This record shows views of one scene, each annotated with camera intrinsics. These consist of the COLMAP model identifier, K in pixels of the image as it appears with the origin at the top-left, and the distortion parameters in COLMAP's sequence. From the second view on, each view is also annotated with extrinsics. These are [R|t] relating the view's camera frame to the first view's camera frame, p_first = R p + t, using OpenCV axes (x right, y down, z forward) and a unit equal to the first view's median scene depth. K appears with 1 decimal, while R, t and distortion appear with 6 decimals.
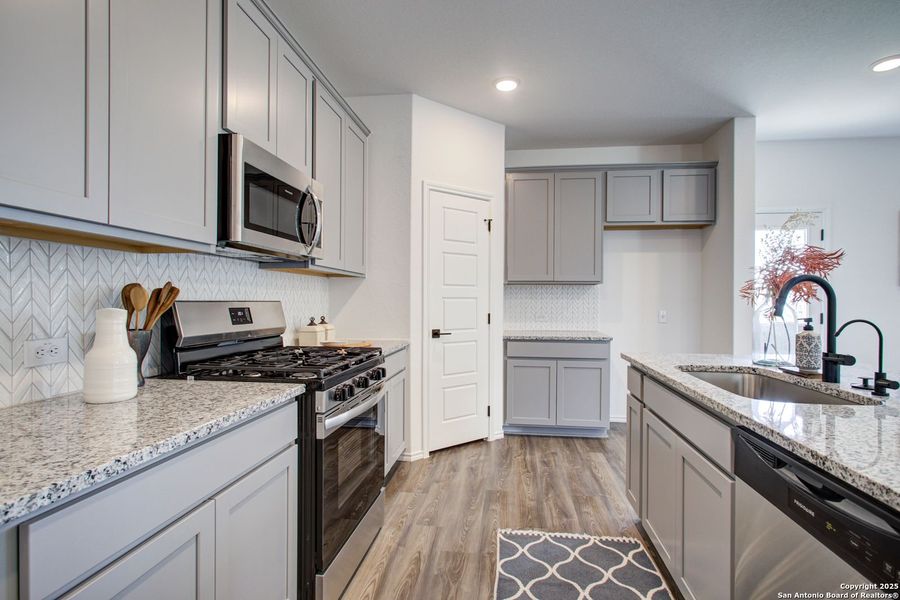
lens RADIAL K [[436.0, 0, 455.4], [0, 436.0, 300.3], [0, 0, 1]] dist [-0.006072, 0.001355]
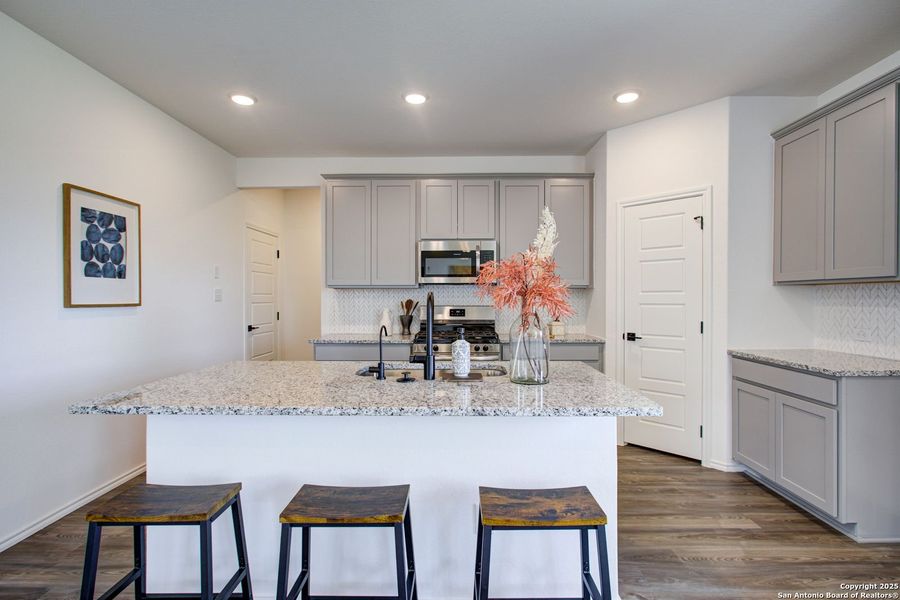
lens RADIAL K [[436.0, 0, 455.4], [0, 436.0, 300.3], [0, 0, 1]] dist [-0.006072, 0.001355]
pose [[0.111373, 0.001661, -0.993777, 0.902701], [0.001611, 0.999997, 0.001851, -0.016293], [0.993777, -0.001807, 0.111370, 0.401149]]
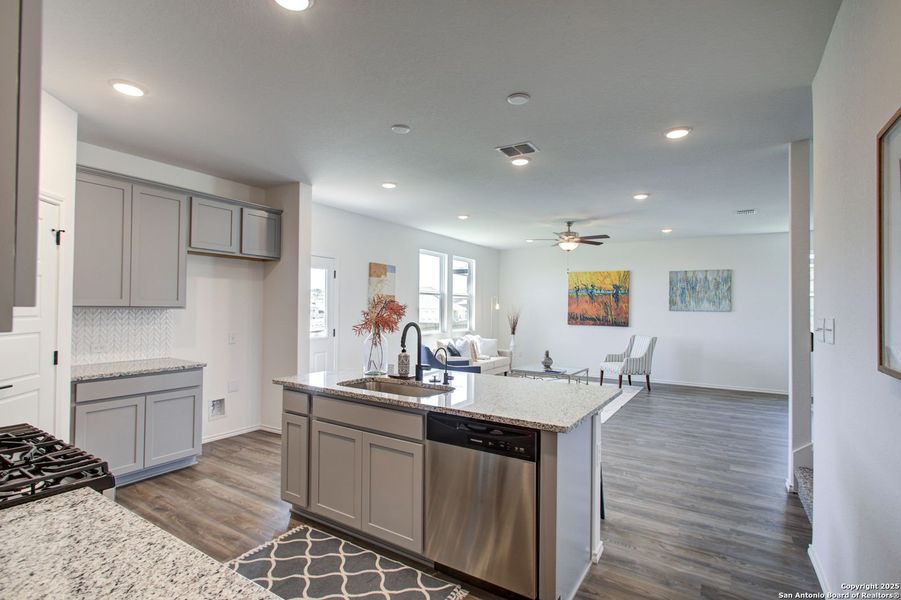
lens RADIAL K [[427.0, 0, 461.3], [0, 427.0, 301.8], [0, 0, 1]] dist [-0.003010, -0.000112]
pose [[0.414498, 0.014496, 0.909935, -0.310565], [-0.008820, 0.999890, -0.011911, -0.054282], [-0.910008, -0.003088, 0.414580, 0.036355]]
